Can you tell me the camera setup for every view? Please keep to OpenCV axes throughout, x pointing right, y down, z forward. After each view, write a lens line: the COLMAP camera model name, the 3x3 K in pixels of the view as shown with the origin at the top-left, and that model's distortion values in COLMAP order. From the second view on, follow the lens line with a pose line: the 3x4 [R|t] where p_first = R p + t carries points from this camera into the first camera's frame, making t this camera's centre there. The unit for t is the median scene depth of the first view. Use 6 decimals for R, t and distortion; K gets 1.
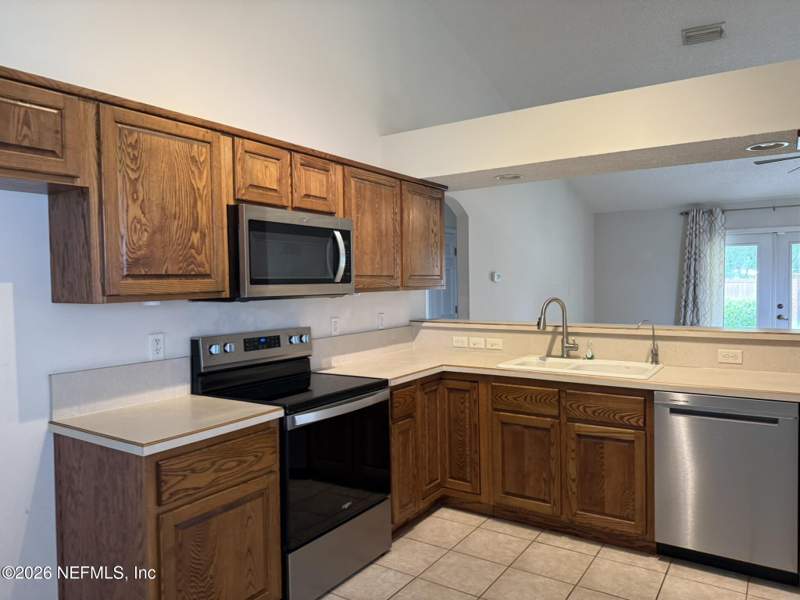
lens RADIAL K [[581.8, 0, 400.0], [0, 581.8, 290.0], [0, 0, 1]] dist [0.045698, -0.044238]
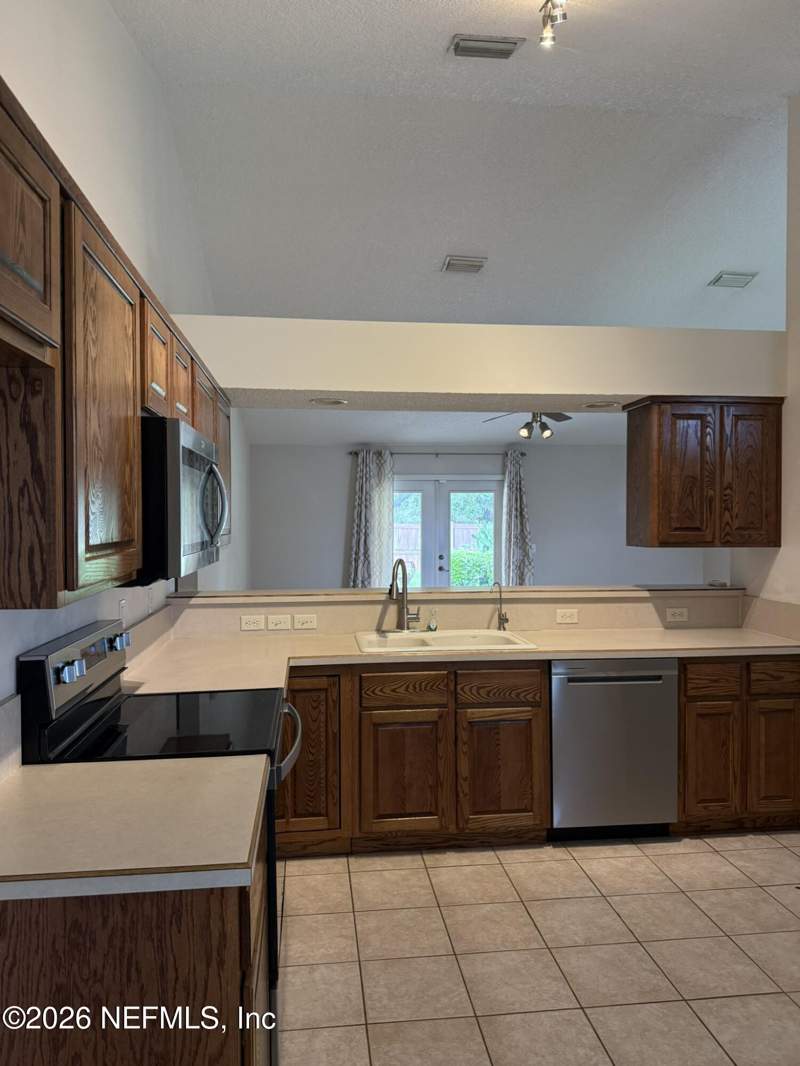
lens RADIAL K [[760.8, 0, 400.0], [0, 760.8, 533.0], [0, 0, 1]] dist [0.166761, -0.293687]
pose [[0.765344, -0.003688, 0.643611, -0.441192], [0.005958, 0.999981, -0.001355, -0.022816], [-0.643594, 0.004871, 0.765352, 0.199961]]
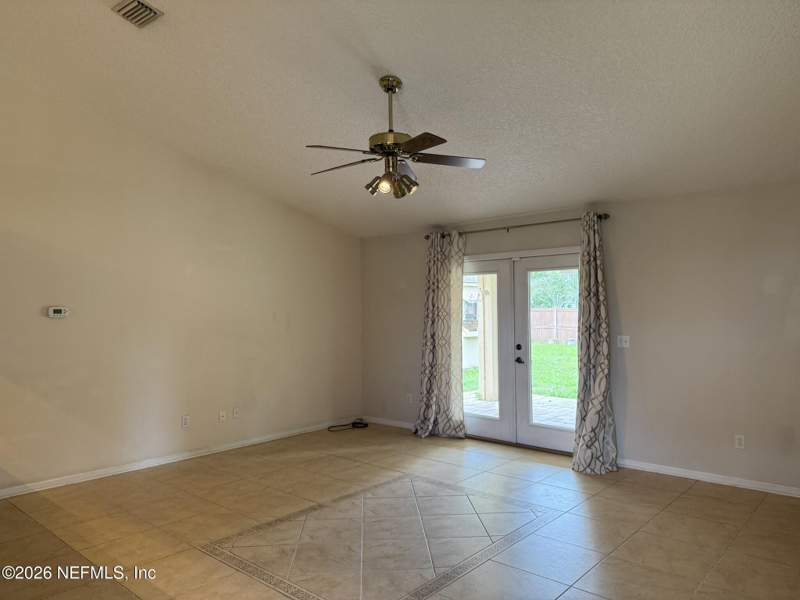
lens RADIAL K [[581.8, 0, 400.0], [0, 581.8, 290.0], [0, 0, 1]] dist [0.045698, -0.044238]
pose [[0.993765, -0.005921, -0.111337, 1.234622], [-0.000552, 0.998315, -0.058023, -0.010135], [0.111493, 0.057723, 0.992087, 0.360493]]
